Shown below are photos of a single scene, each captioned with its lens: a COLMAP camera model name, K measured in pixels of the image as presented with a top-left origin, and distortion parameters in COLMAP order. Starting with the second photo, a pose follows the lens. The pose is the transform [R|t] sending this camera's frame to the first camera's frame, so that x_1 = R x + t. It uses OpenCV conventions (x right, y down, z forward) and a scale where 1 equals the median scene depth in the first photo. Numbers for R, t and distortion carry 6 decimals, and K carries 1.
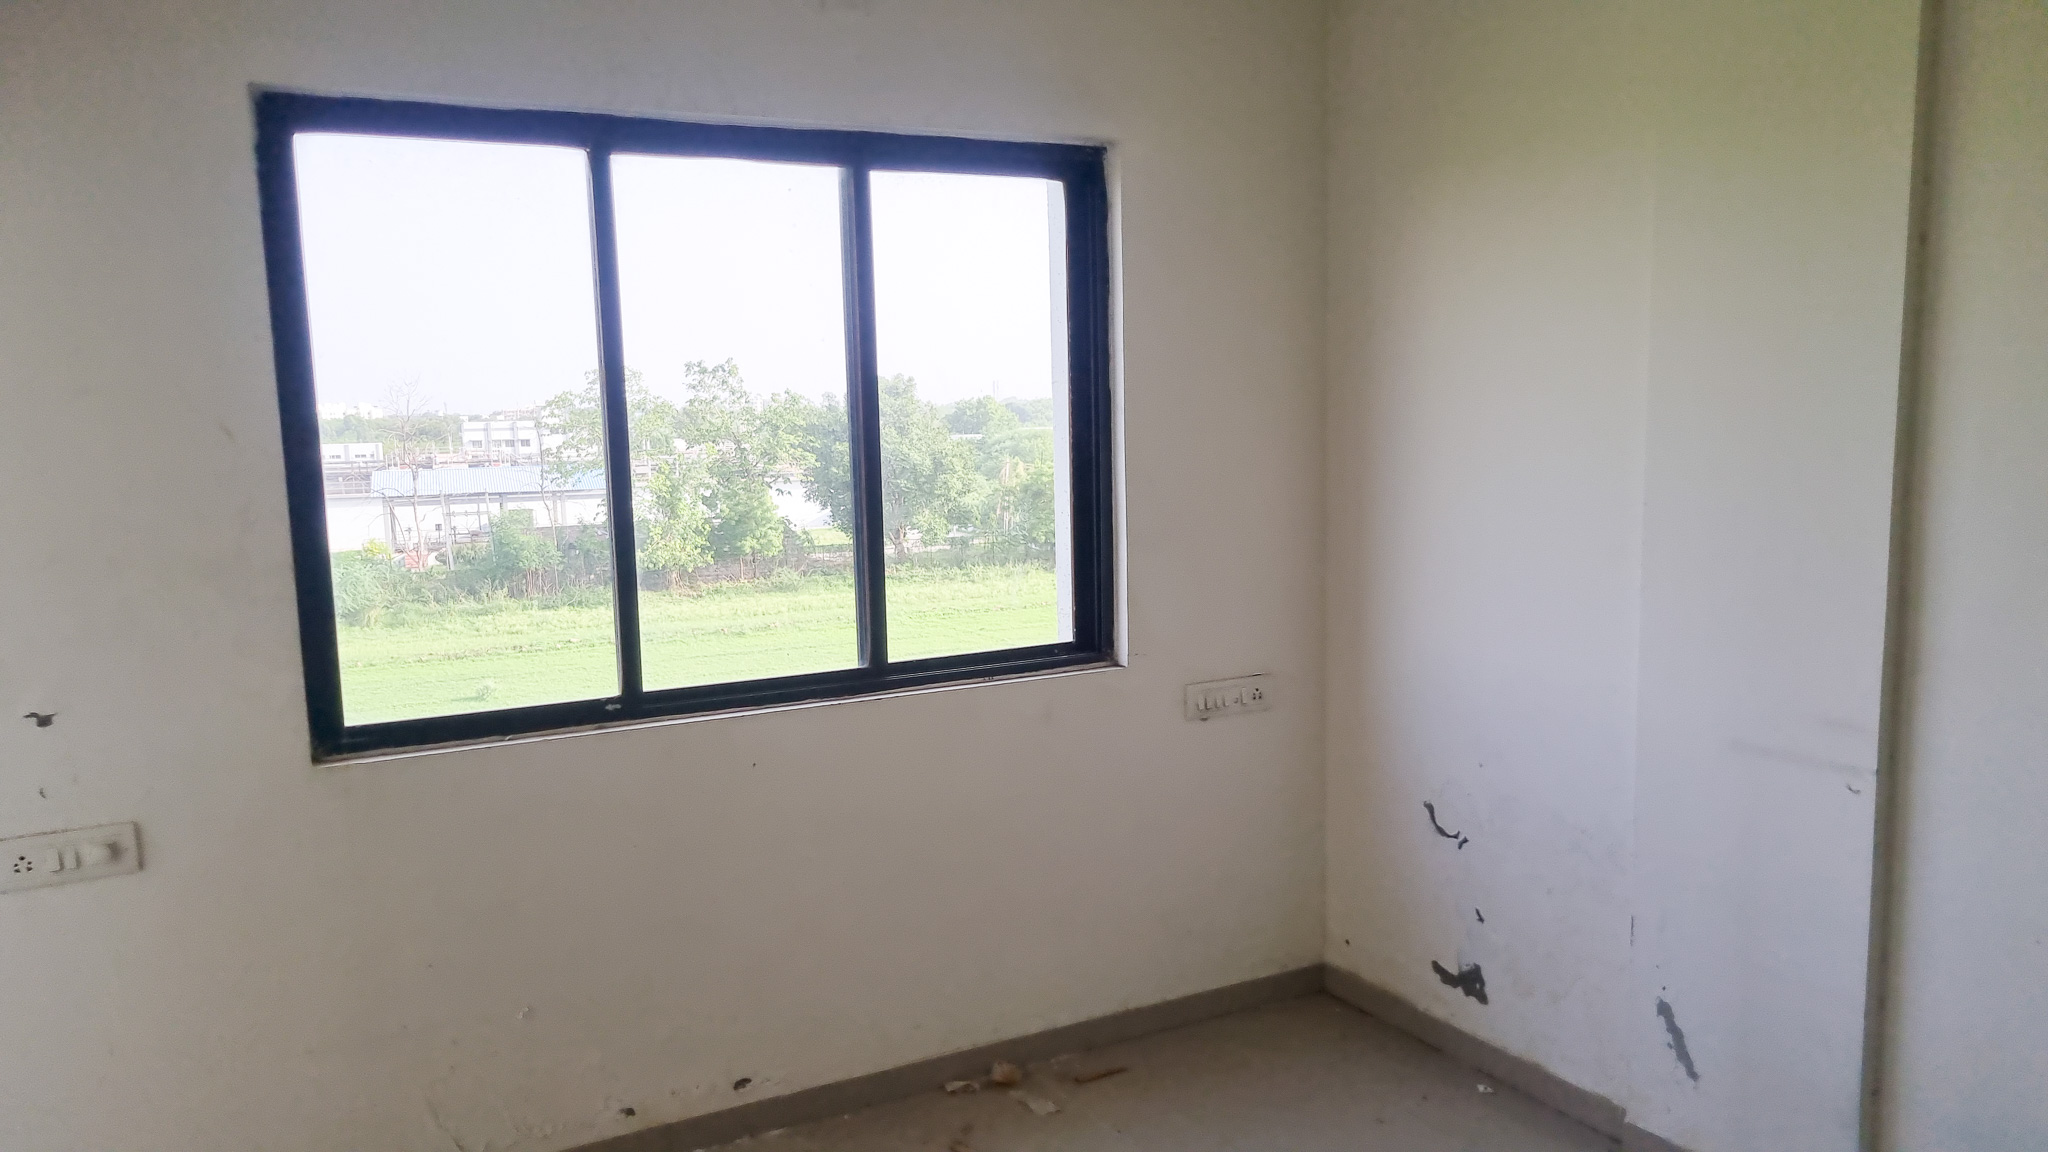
lens RADIAL K [[1577.6, 0, 1023.1], [0, 1577.6, 628.2], [0, 0, 1]] dist [0.035061, -0.001210]
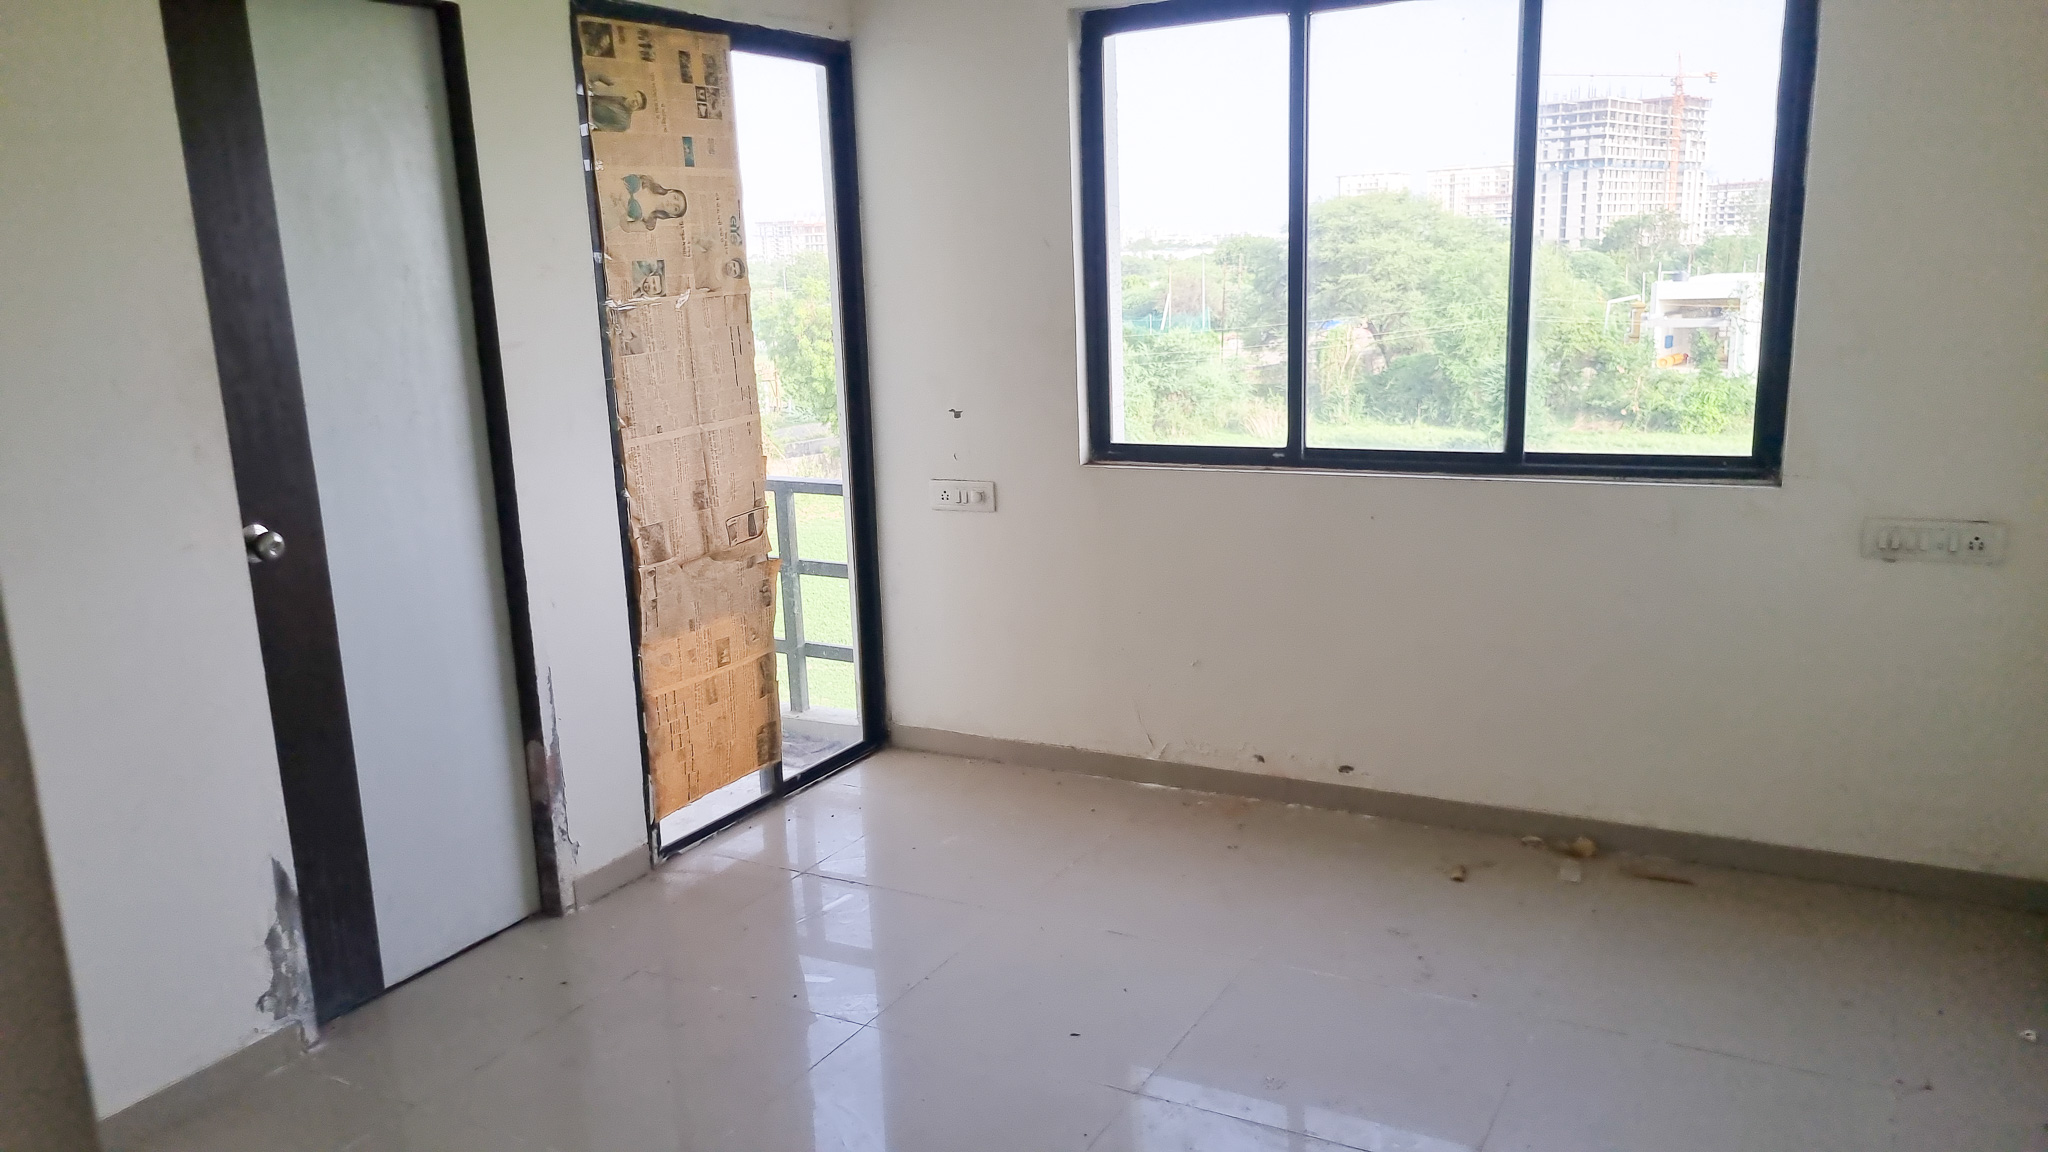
lens RADIAL K [[1577.6, 0, 1023.1], [0, 1577.6, 628.2], [0, 0, 1]] dist [0.035061, -0.001210]
pose [[0.531498, 0.198348, -0.823509, 0.696229], [-0.099542, 0.980087, 0.171816, -0.012746], [0.841190, -0.009347, 0.540659, 0.104500]]
